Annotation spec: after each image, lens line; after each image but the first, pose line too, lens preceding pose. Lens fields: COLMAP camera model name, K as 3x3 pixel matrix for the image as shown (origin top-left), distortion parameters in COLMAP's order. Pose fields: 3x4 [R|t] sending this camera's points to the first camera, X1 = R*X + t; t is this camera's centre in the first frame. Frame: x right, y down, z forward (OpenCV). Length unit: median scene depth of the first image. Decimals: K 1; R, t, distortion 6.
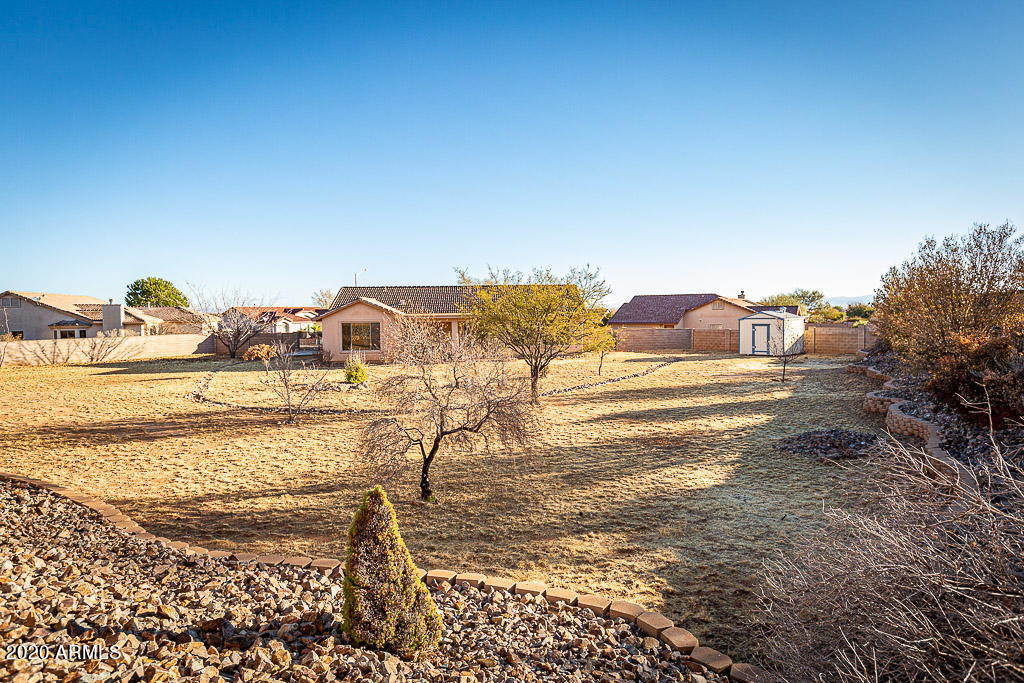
lens RADIAL K [[588.3, 0, 512.0], [0, 588.3, 341.5], [0, 0, 1]] dist [-0.001428, 0.000255]
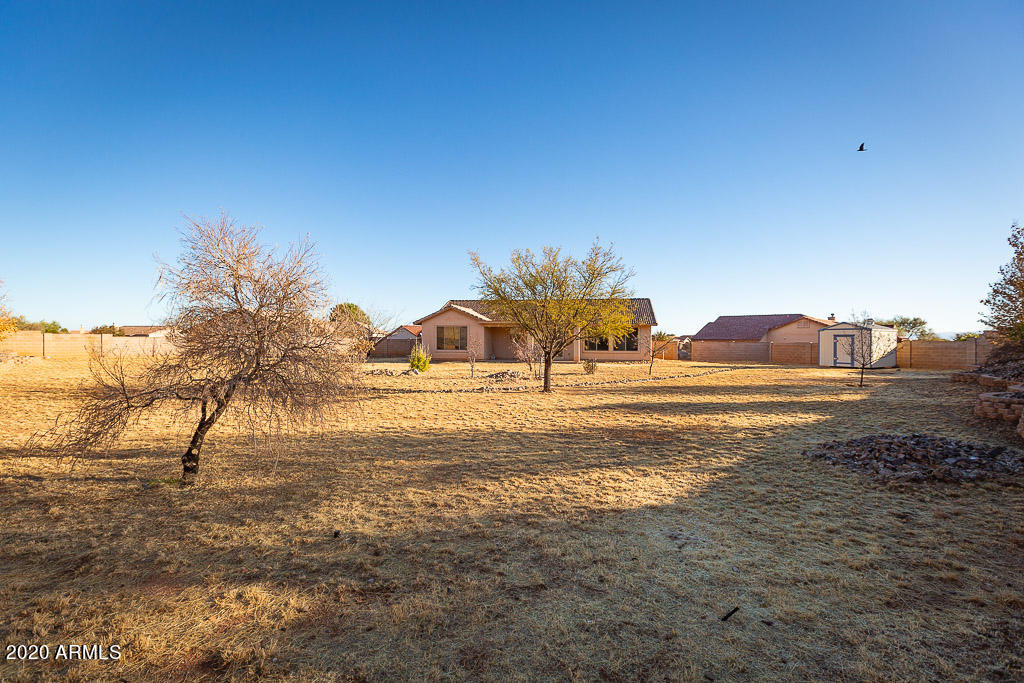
lens RADIAL K [[451.5, 0, 512.0], [0, 451.5, 341.5], [0, 0, 1]] dist [0.001068, -0.000881]
pose [[0.966388, 0.019901, -0.256318, 0.095780], [-0.031529, 0.998648, -0.041336, 0.032234], [0.255149, 0.048028, 0.965708, 0.159952]]
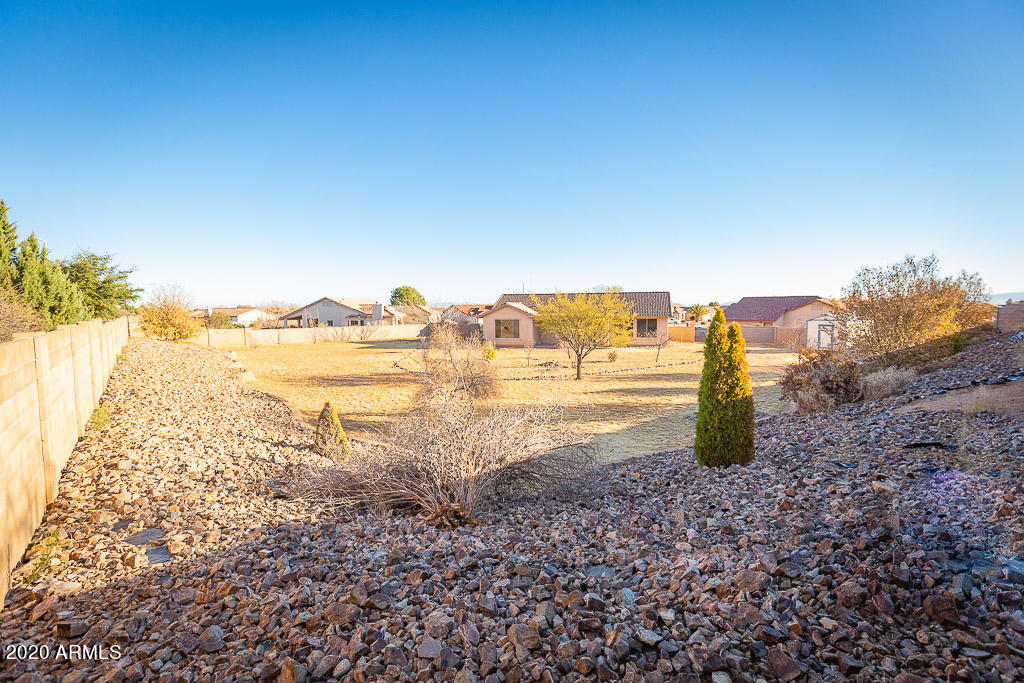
lens RADIAL K [[451.5, 0, 512.0], [0, 451.5, 341.5], [0, 0, 1]] dist [0.001068, -0.000881]
pose [[0.939979, 0.029294, -0.339972, 0.152228], [-0.019344, 0.999281, 0.032620, -0.014316], [0.340682, -0.024085, 0.939870, -0.081000]]
